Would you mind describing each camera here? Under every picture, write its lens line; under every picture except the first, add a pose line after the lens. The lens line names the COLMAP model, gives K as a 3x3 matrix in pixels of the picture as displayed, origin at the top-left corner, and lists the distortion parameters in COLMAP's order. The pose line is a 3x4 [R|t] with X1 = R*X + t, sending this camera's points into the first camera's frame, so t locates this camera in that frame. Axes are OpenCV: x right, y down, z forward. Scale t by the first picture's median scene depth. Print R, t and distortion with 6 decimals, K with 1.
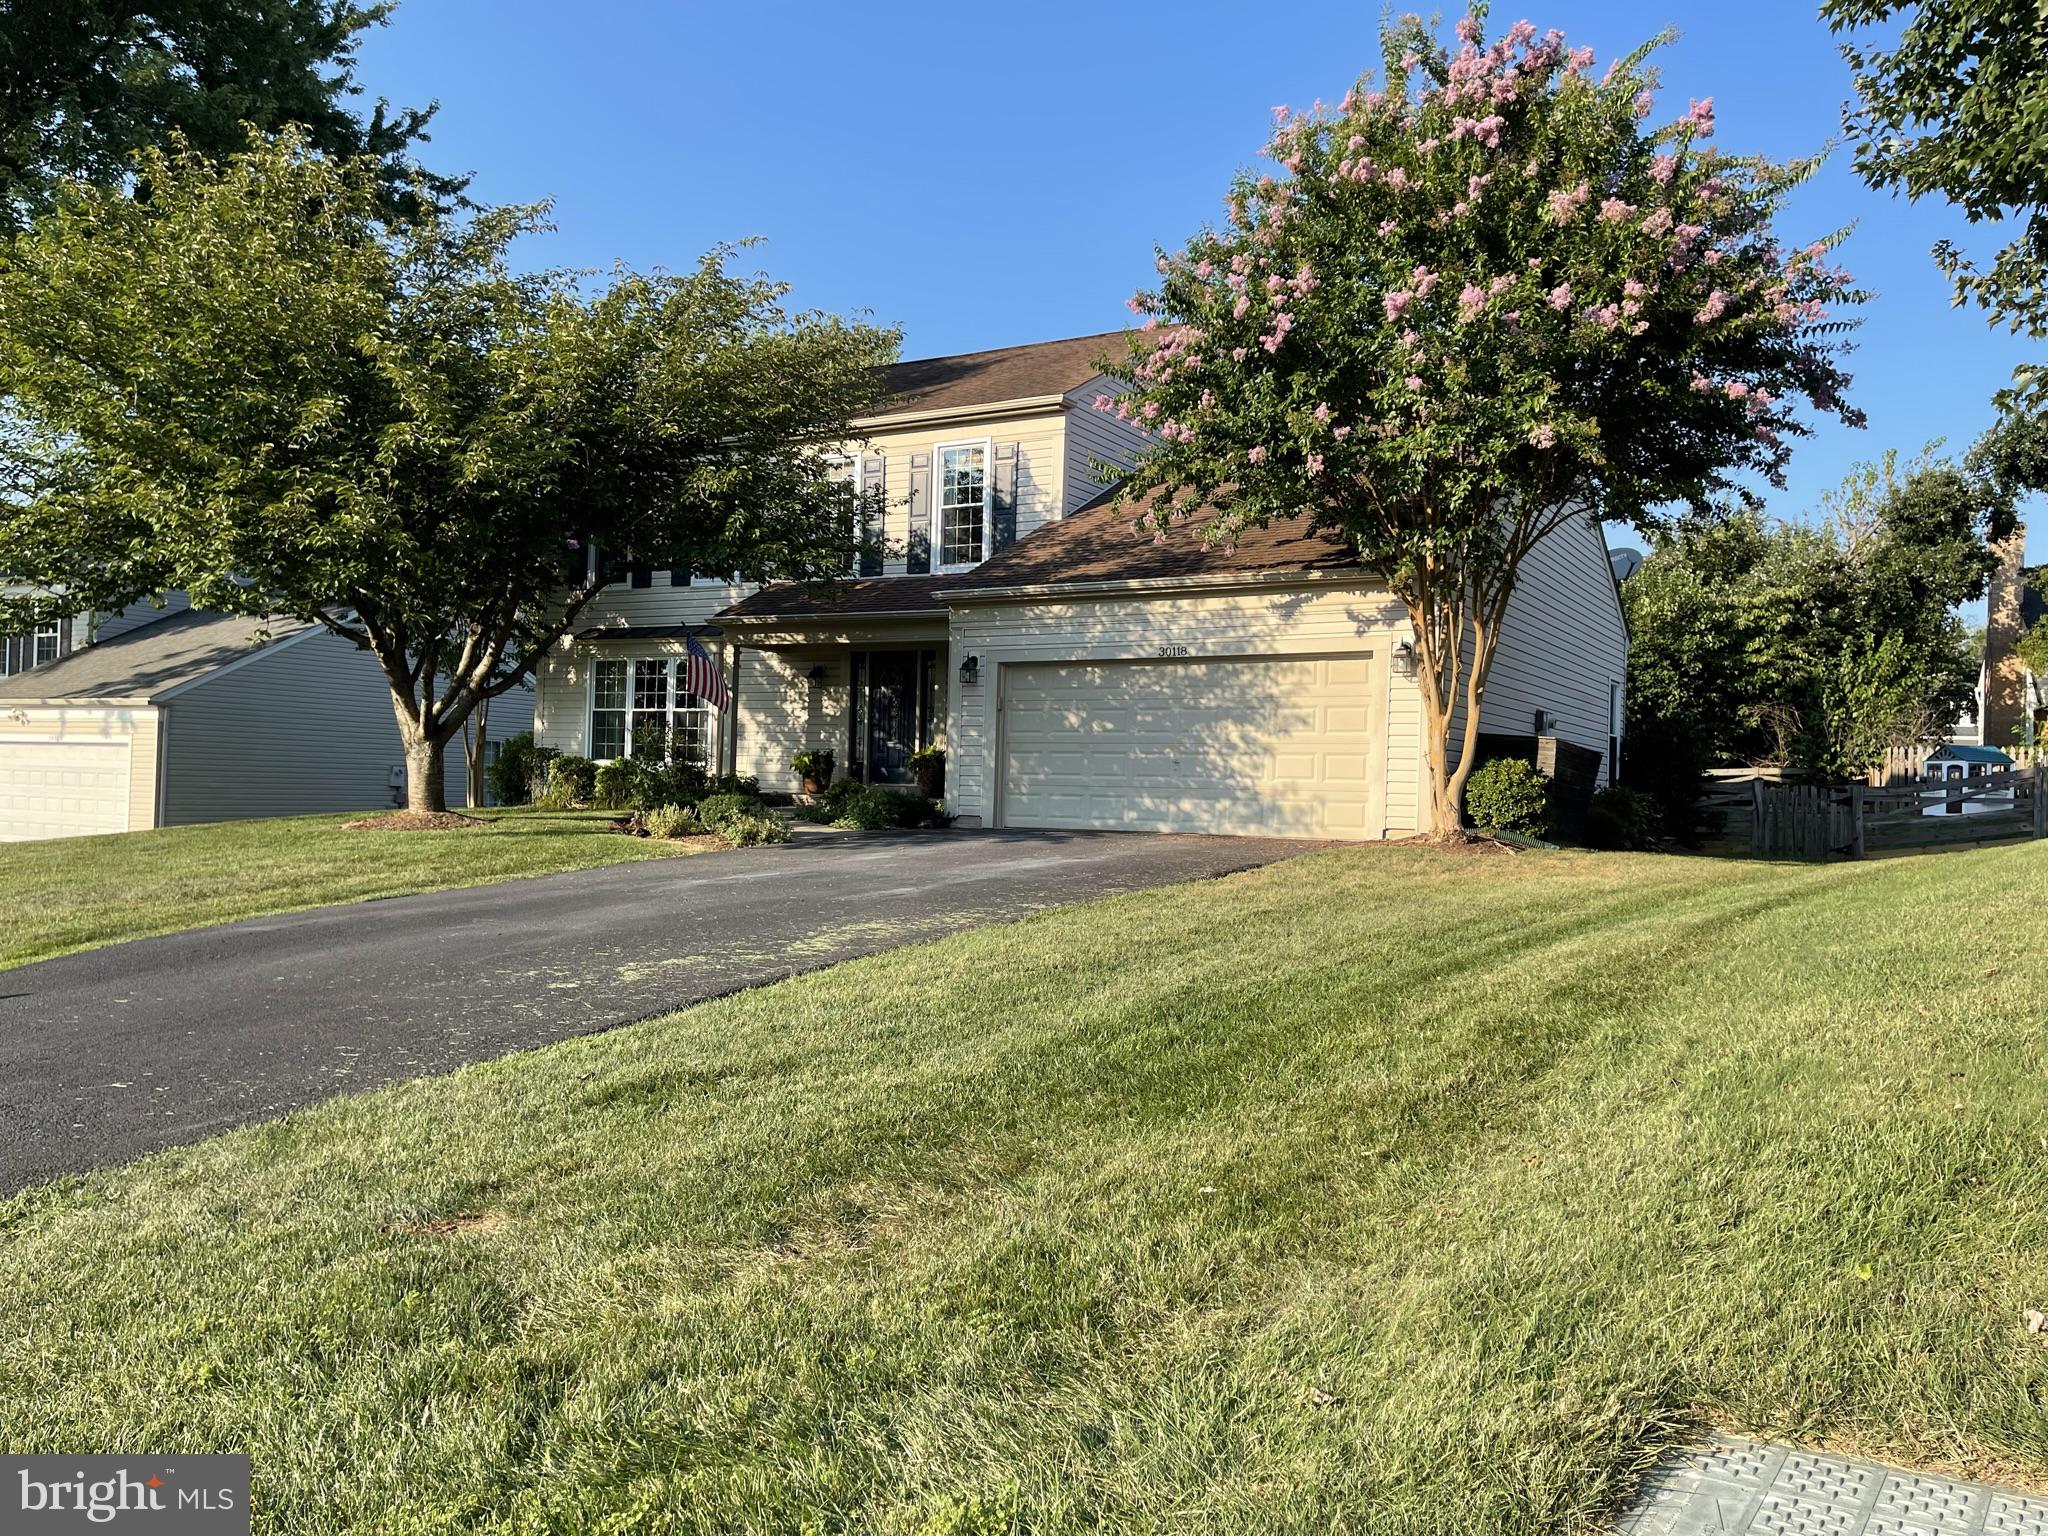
lens RADIAL K [[1534.3, 0, 1021.2], [0, 1534.3, 769.1], [0, 0, 1]] dist [0.002064, -0.001732]
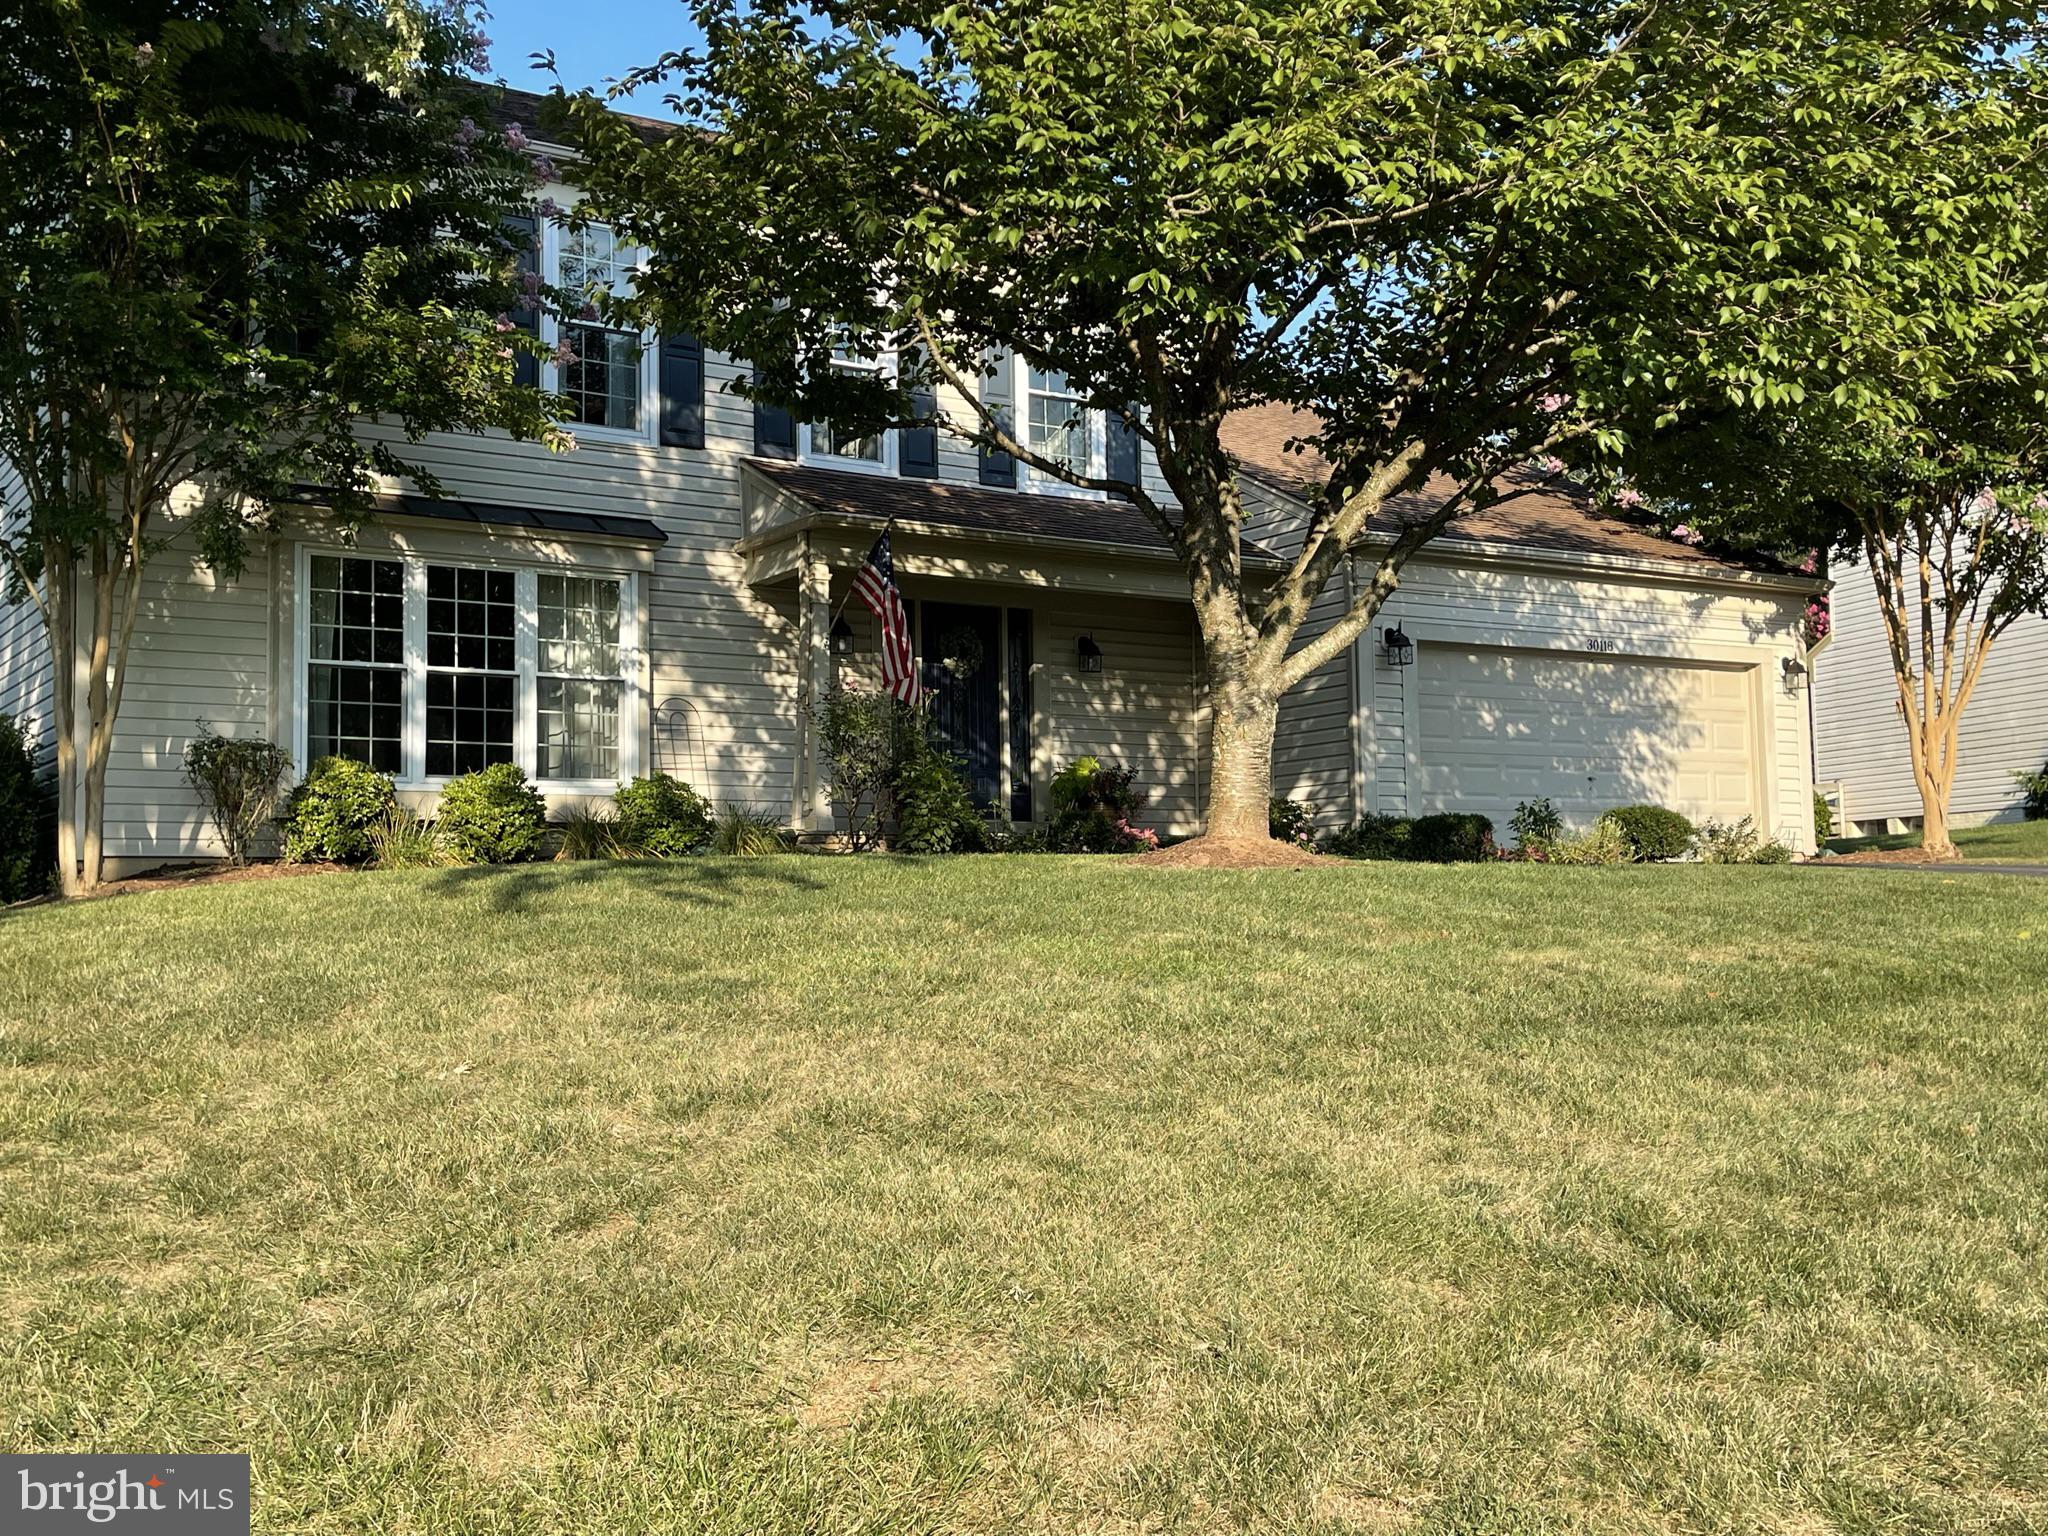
lens RADIAL K [[2138.2, 0, 1025.6], [0, 2138.2, 767.7], [0, 0, 1]] dist [-0.033120, 0.000000]
pose [[0.454577, 0.025782, 0.890334, -1.069760], [0.015908, 0.999187, -0.037056, 0.028605], [-0.890565, 0.031008, 0.453798, 0.750483]]
